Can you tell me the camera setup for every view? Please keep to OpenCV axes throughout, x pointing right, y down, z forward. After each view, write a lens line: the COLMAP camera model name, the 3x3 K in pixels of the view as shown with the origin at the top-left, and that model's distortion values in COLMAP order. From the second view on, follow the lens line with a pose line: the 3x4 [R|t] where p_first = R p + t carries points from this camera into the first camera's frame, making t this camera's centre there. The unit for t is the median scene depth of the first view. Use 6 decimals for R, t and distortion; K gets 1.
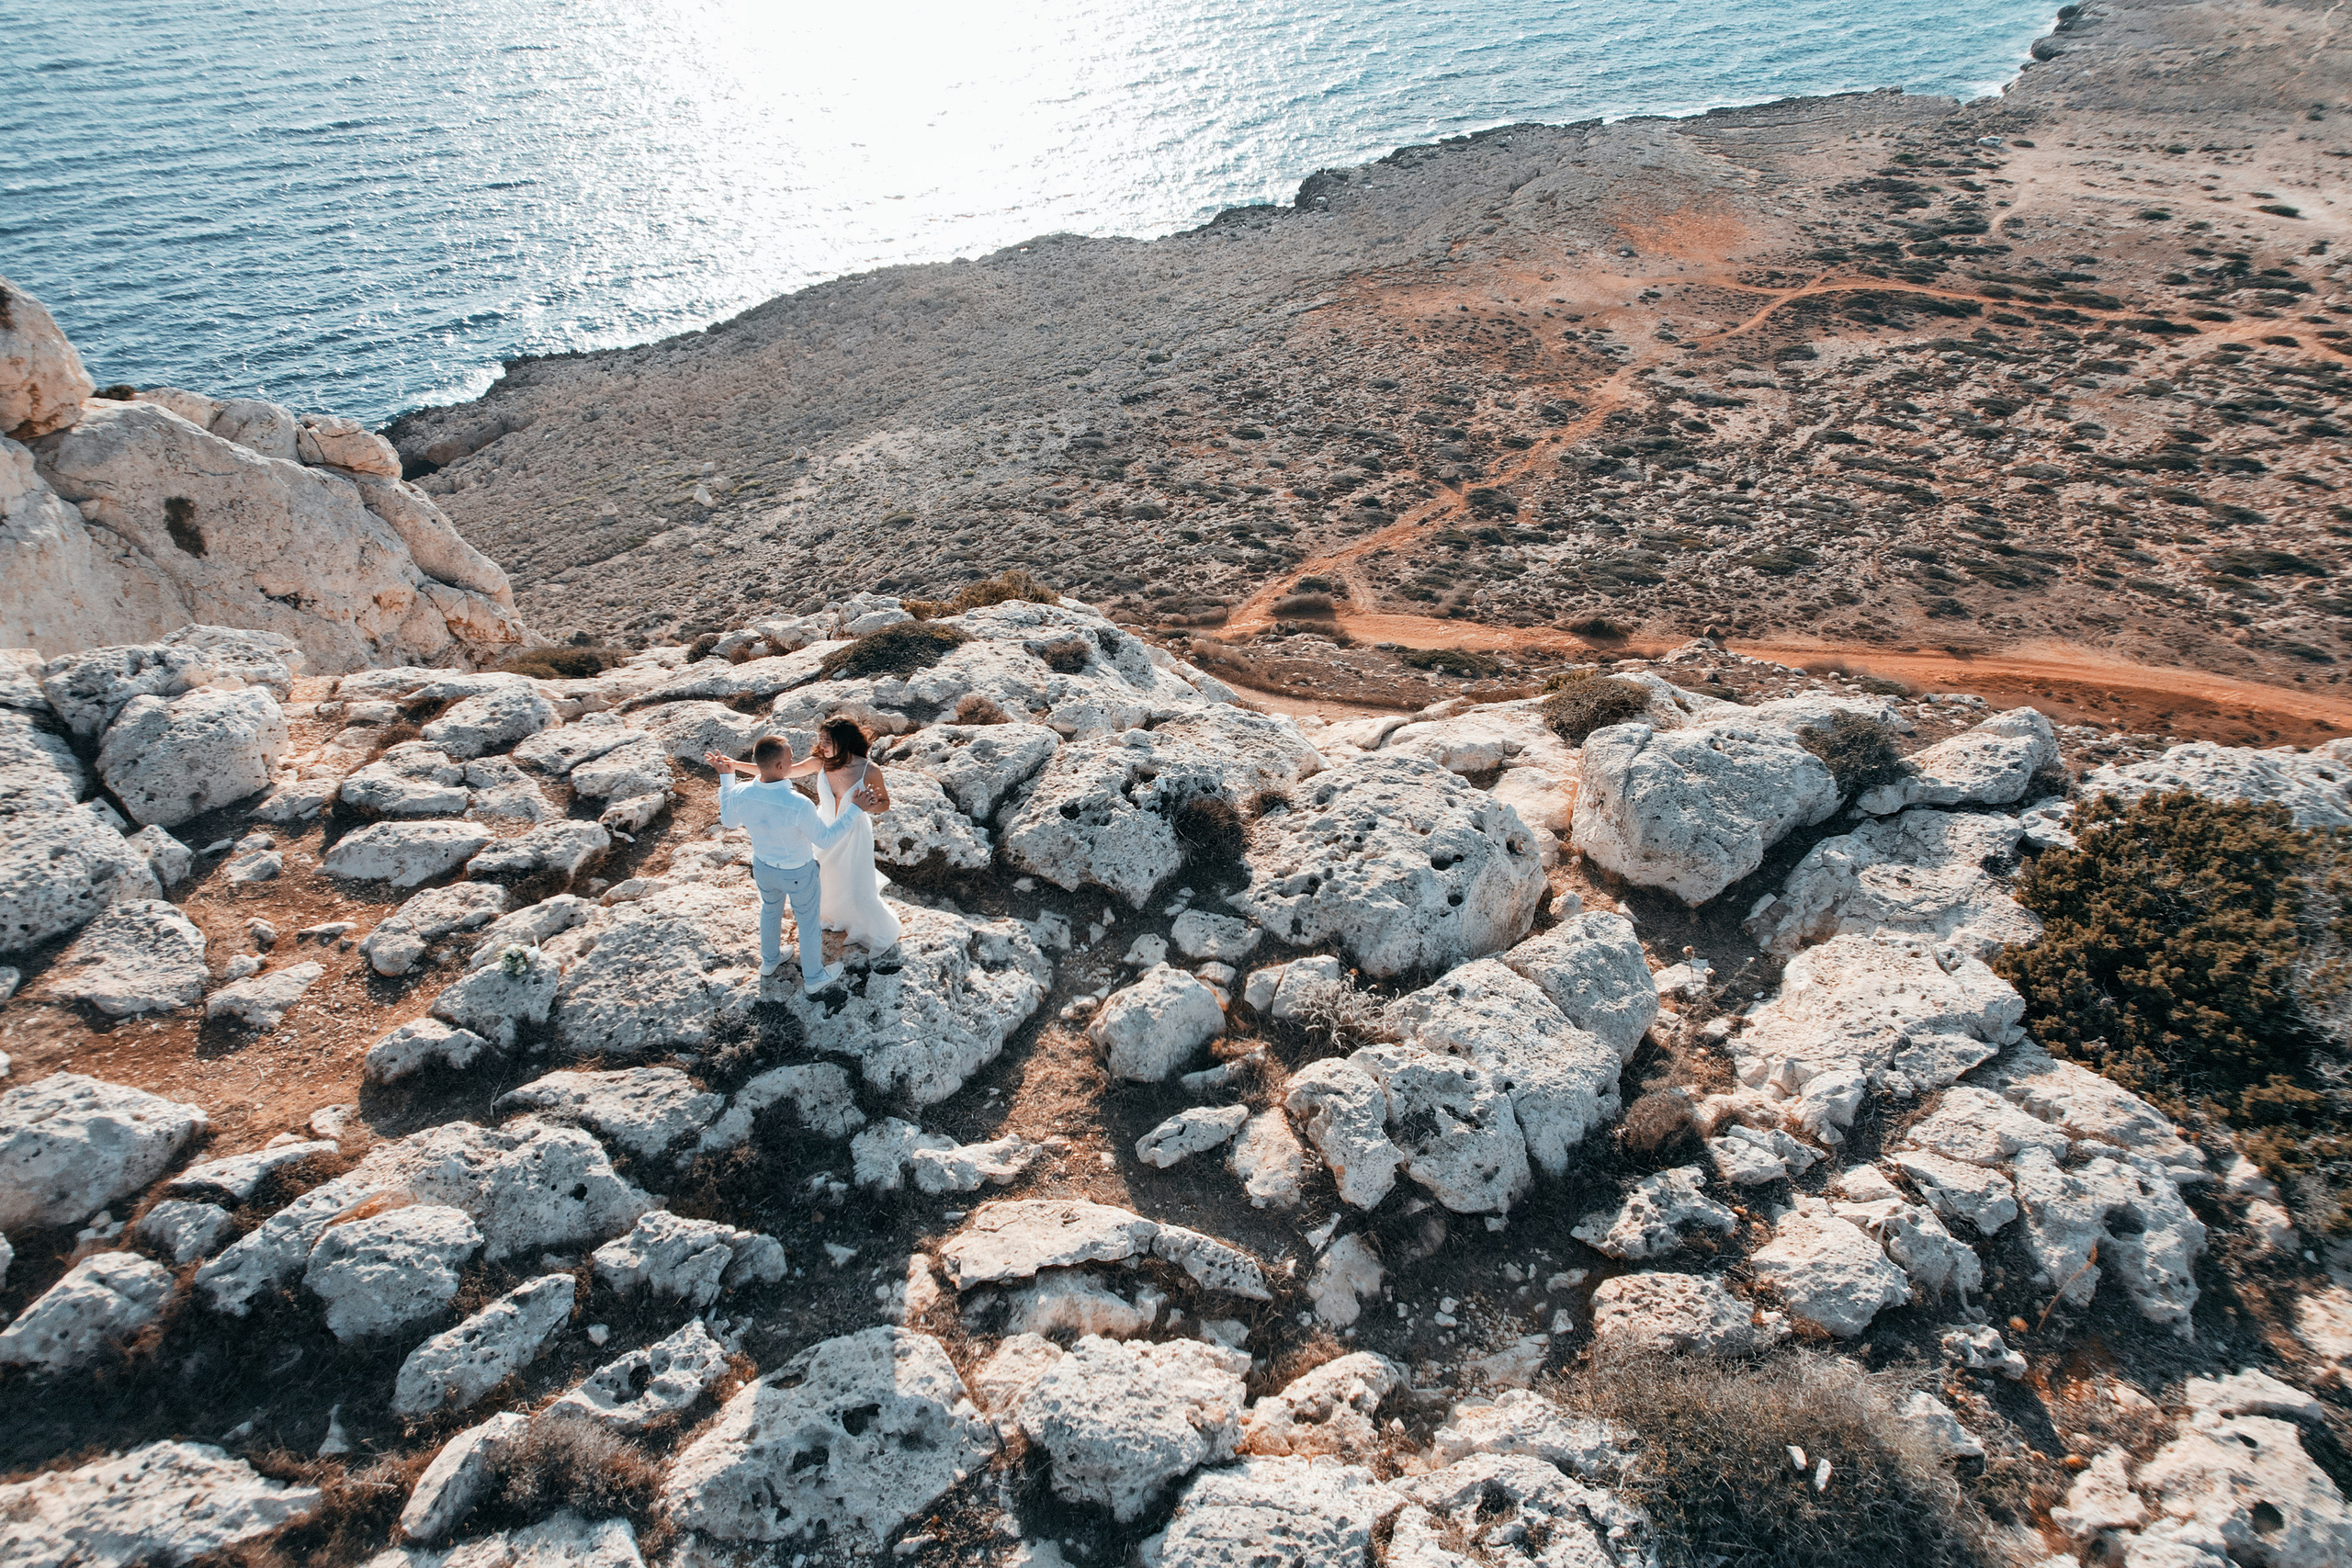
lens RADIAL K [[1561.9, 0, 1158.3], [0, 1561.9, 780.1], [0, 0, 1]] dist [-0.026576, 0.031502]
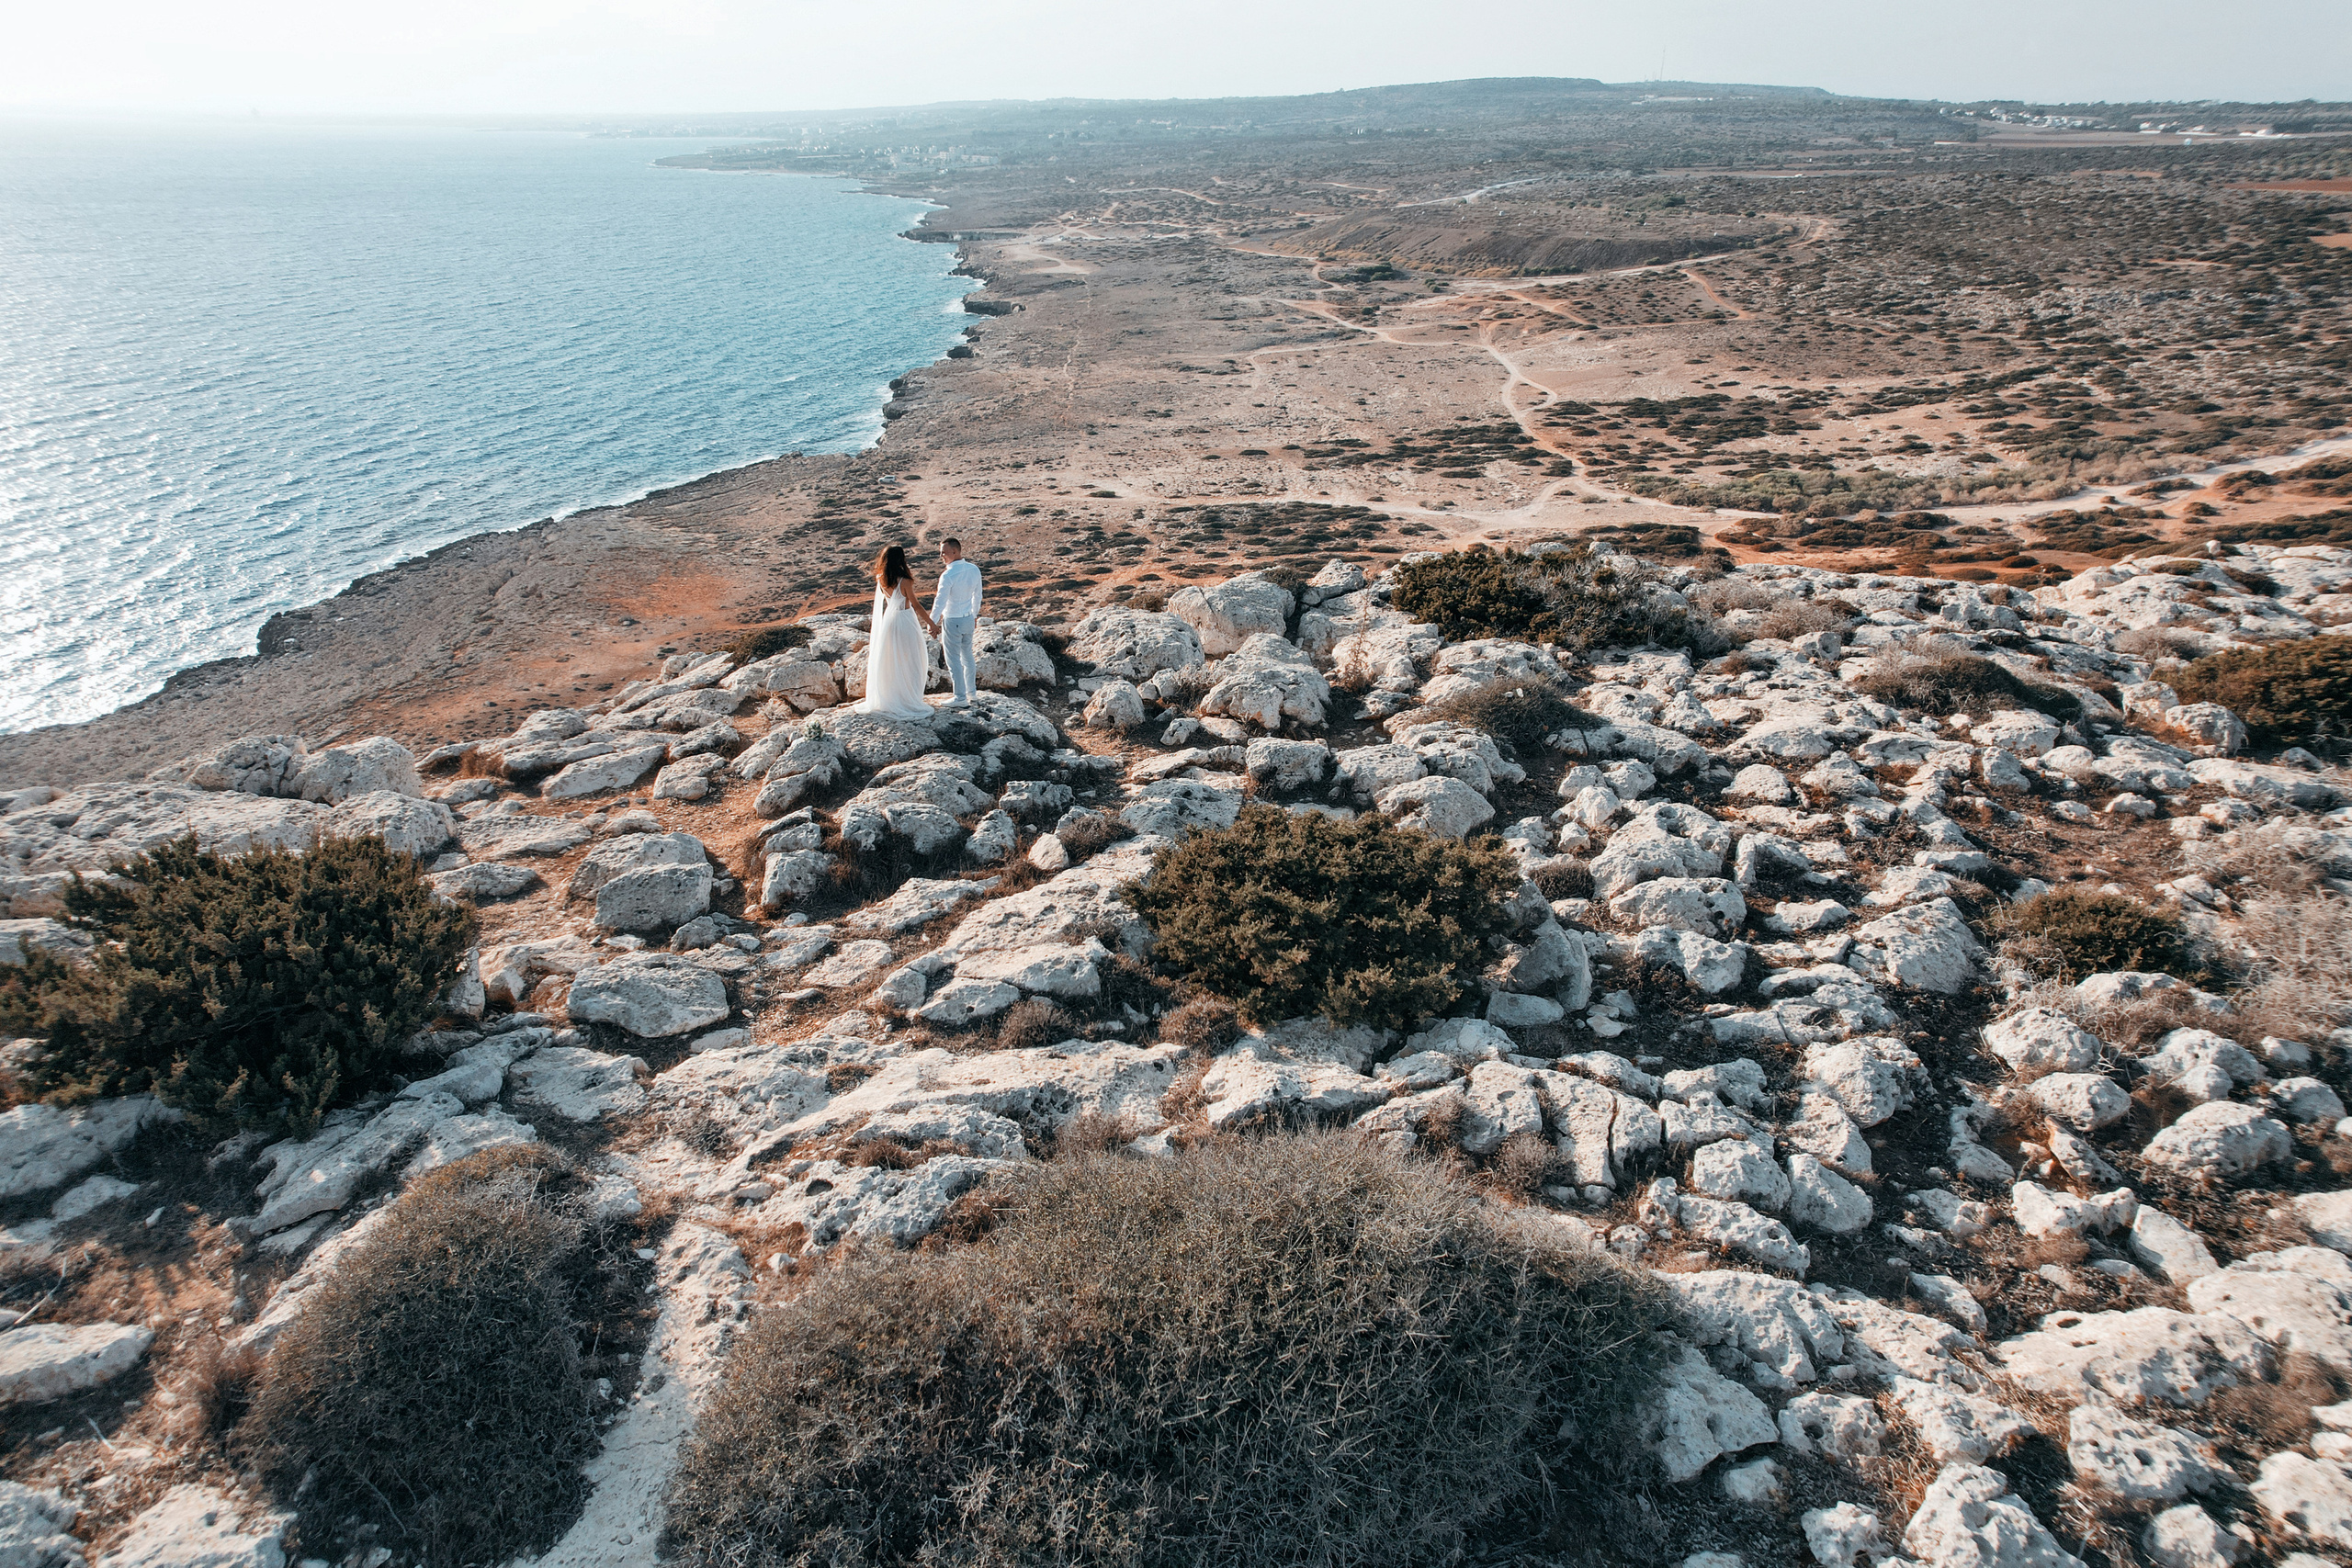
lens RADIAL K [[1561.9, 0, 1167.9], [0, 1561.9, 793.1], [0, 0, 1]] dist [-0.026576, 0.031502]
pose [[0.781461, -0.261616, 0.566459, -0.862473], [0.382328, 0.918227, -0.103365, 0.390695], [-0.493096, 0.297349, 0.817582, -0.399544]]
